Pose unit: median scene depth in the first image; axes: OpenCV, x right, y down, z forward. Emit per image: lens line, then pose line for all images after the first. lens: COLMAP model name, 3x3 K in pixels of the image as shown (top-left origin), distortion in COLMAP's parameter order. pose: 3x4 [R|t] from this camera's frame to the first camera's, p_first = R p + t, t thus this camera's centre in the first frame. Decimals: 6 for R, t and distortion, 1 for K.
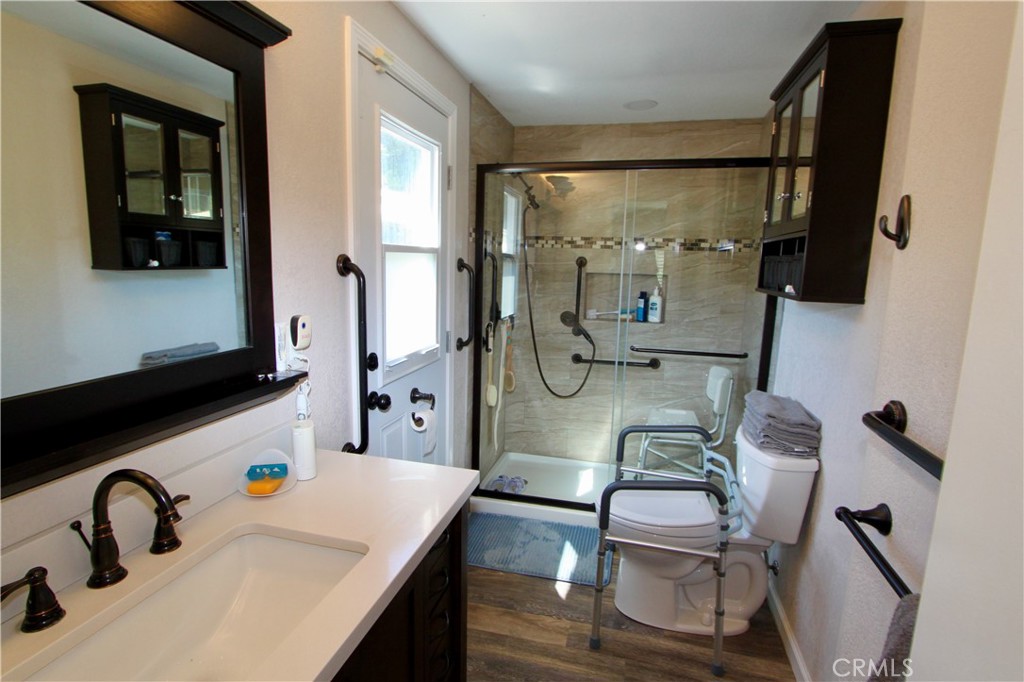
lens RADIAL K [[484.4, 0, 512.0], [0, 484.4, 341.0], [0, 0, 1]] dist [0.000079, 0.000109]
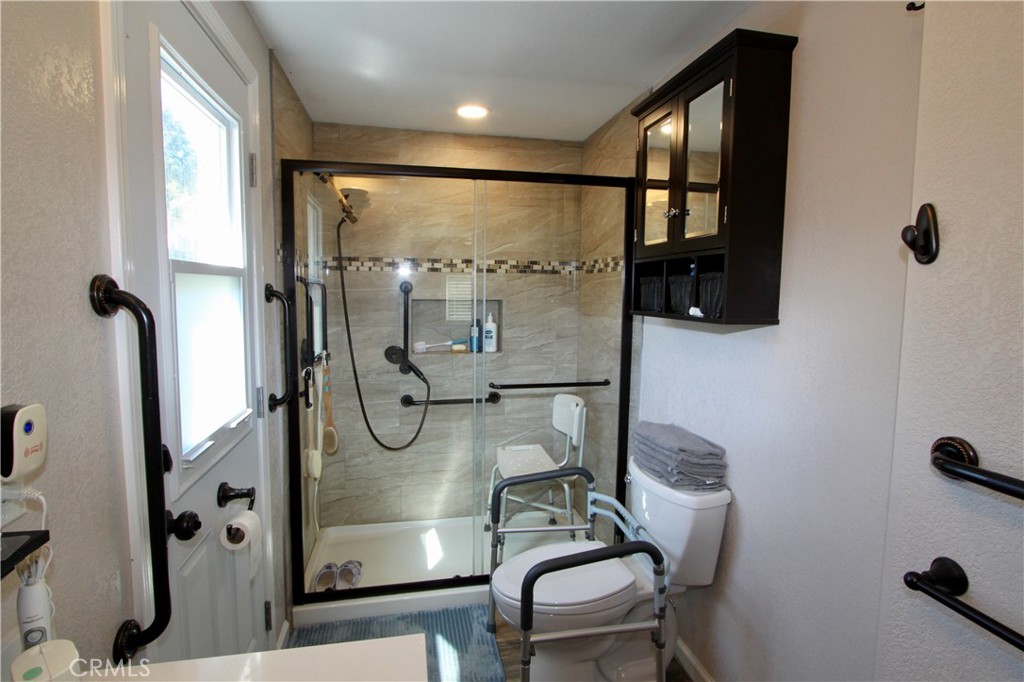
lens RADIAL K [[493.1, 0, 492.0], [0, 493.1, 342.4], [0, 0, 1]] dist [-0.009089, 0.000046]
pose [[0.907241, -0.060495, 0.416239, -0.093342], [0.082682, 0.995945, -0.035466, -0.024909], [-0.412406, 0.066592, 0.908563, 0.167372]]
